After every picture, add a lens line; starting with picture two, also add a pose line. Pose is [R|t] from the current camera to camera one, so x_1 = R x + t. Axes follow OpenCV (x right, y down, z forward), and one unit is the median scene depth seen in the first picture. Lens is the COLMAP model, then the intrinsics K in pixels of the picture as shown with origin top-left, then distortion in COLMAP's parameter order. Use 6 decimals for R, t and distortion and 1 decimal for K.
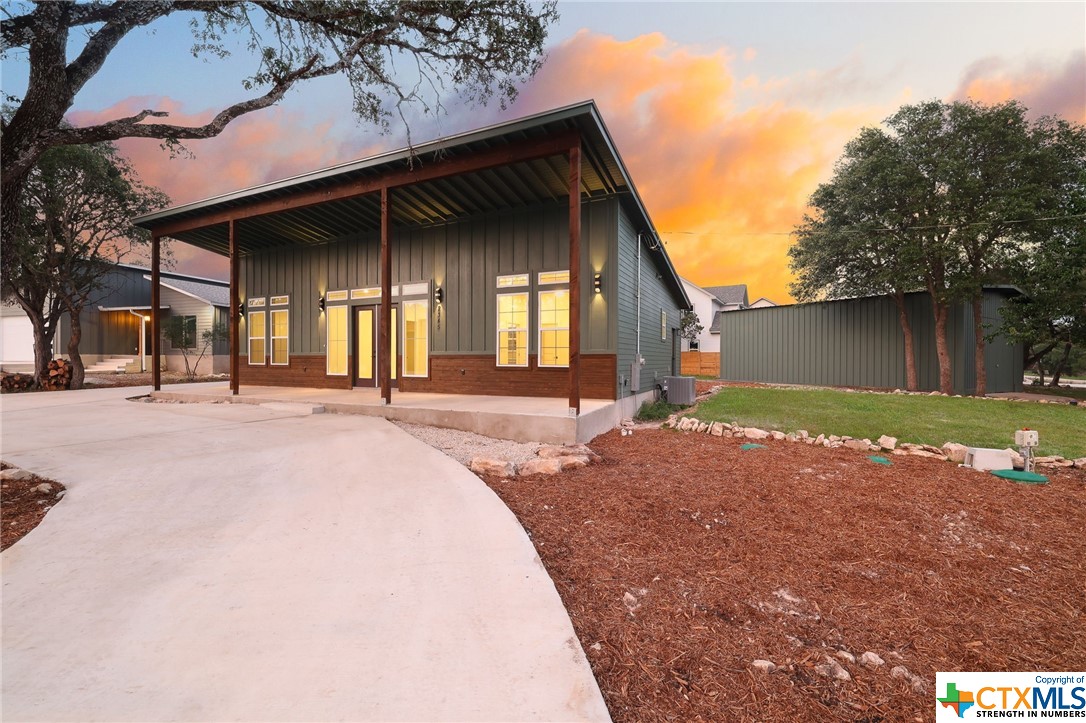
lens RADIAL K [[488.5, 0, 538.2], [0, 488.5, 360.8], [0, 0, 1]] dist [0.003013, 0.001030]
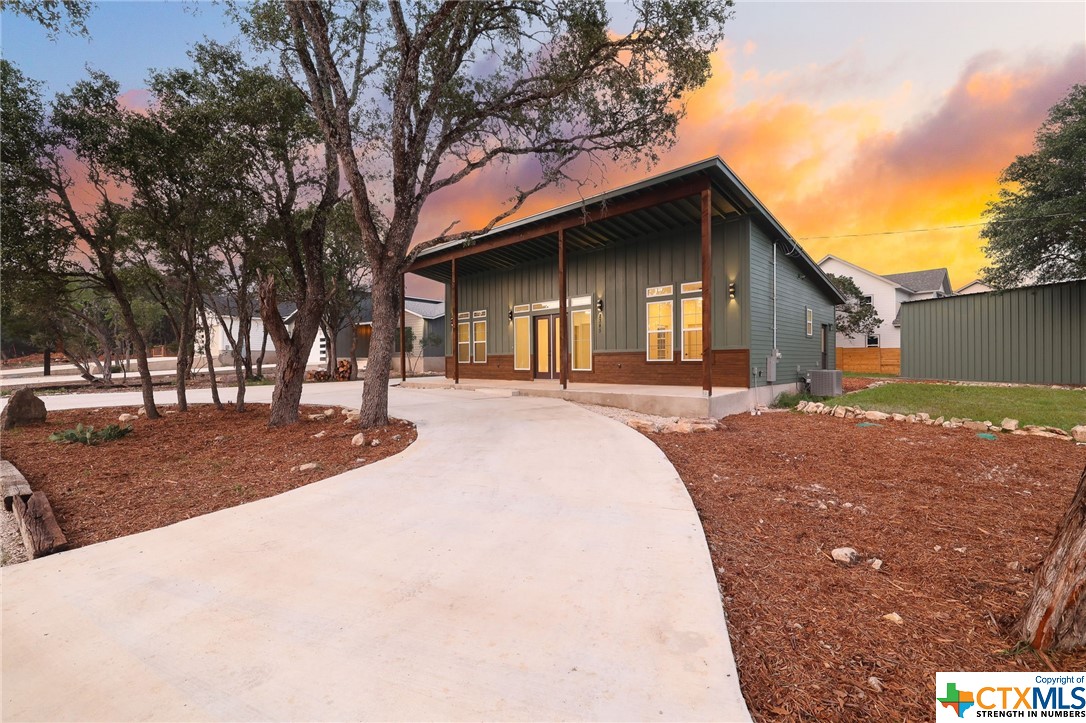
lens RADIAL K [[470.4, 0, 547.8], [0, 470.4, 365.6], [0, 0, 1]] dist [0.000461, 0.001042]
pose [[0.955677, -0.008488, -0.294295, 0.025257], [0.011450, 0.999900, 0.008345, 0.010150], [0.294195, -0.011345, 0.955678, -0.211113]]
